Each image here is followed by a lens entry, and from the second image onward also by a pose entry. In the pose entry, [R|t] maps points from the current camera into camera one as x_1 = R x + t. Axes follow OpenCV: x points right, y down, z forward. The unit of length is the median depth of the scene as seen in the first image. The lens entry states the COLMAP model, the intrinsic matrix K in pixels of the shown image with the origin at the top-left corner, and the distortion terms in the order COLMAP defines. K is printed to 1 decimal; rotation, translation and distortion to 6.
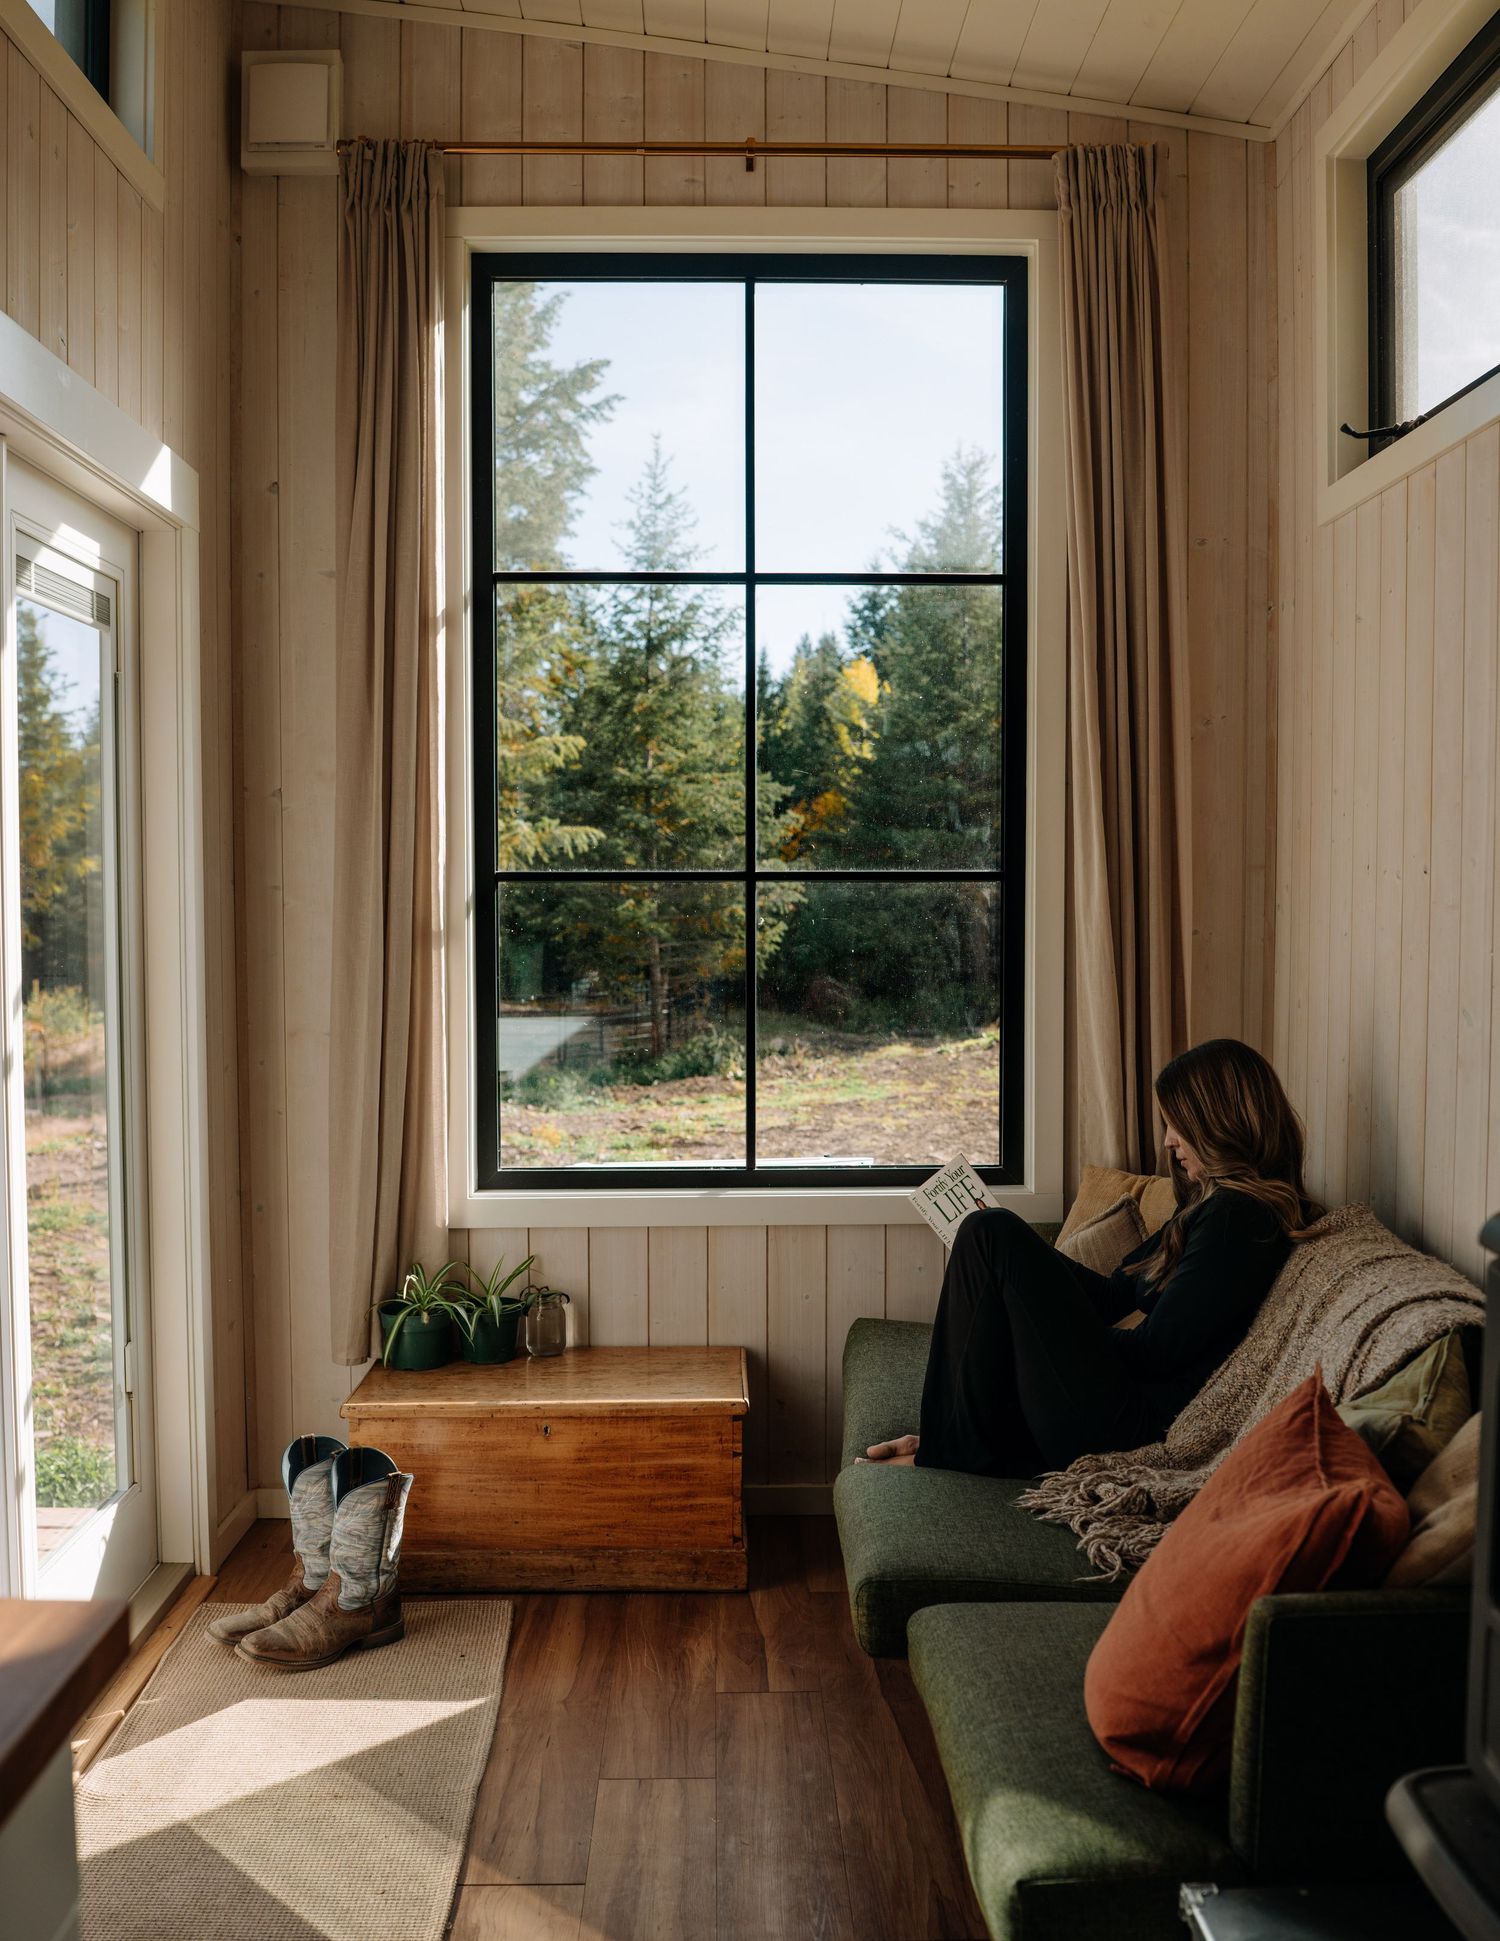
lens RADIAL K [[1712.7, 0, 747.9], [0, 1712.7, 967.2], [0, 0, 1]] dist [-0.013956, -0.004621]
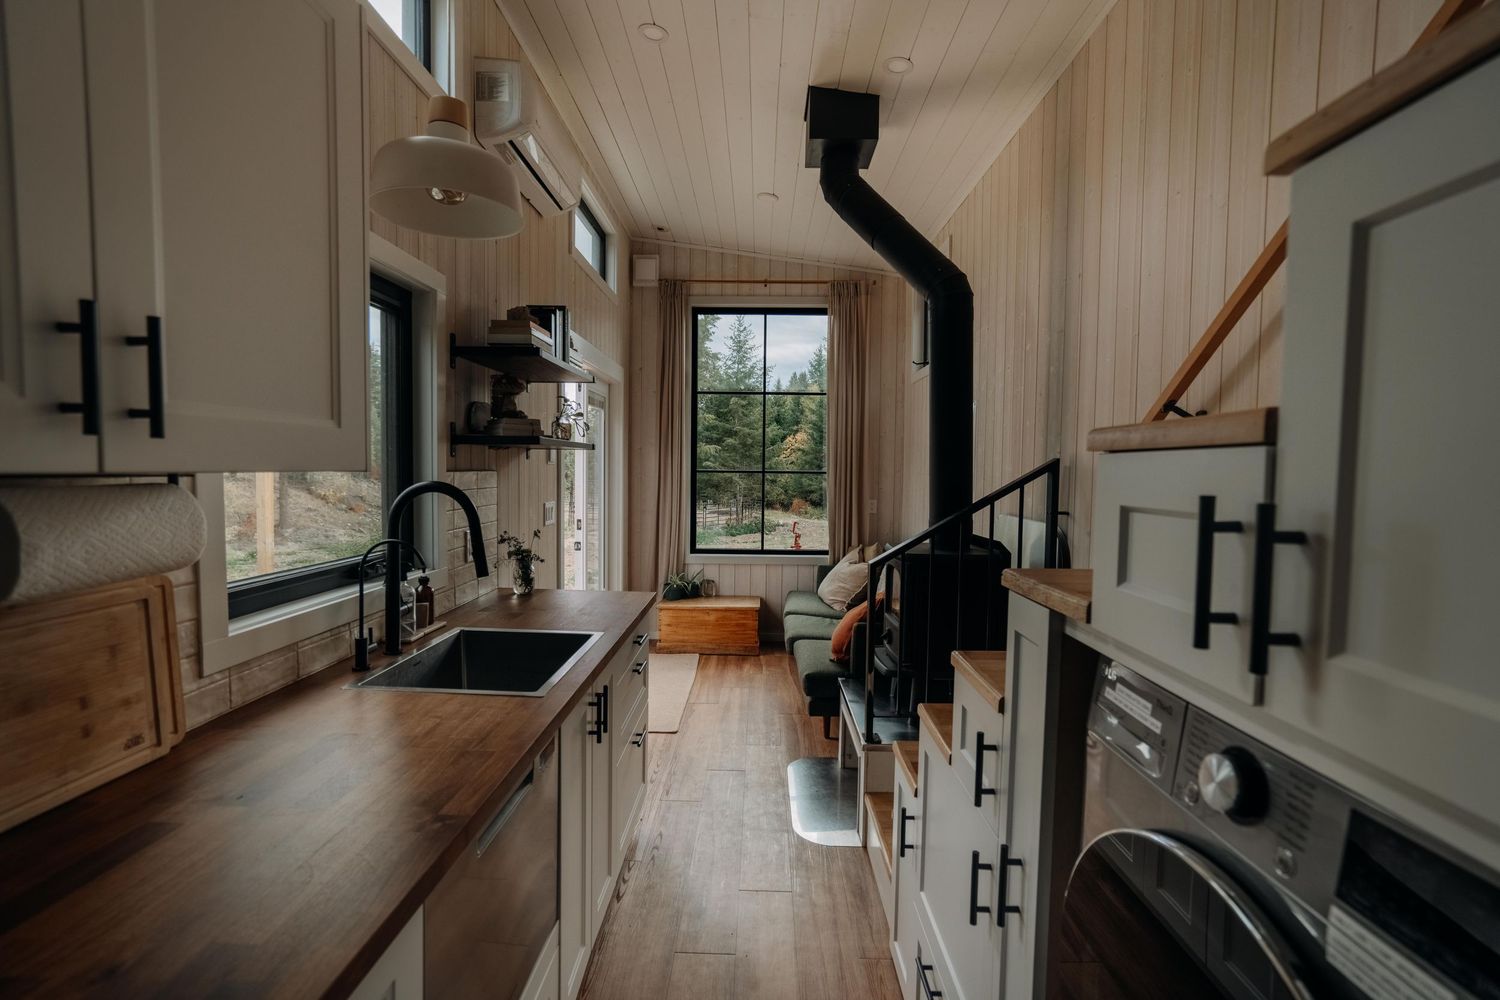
lens RADIAL K [[689.3, 0, 749.9], [0, 689.3, 501.6], [0, 0, 1]] dist [0.000188, 0.000002]
pose [[0.999228, 0.015338, -0.036180, 0.029662], [-0.014967, 0.999833, 0.010501, -0.002952], [0.036335, -0.009951, 0.999290, -0.549296]]
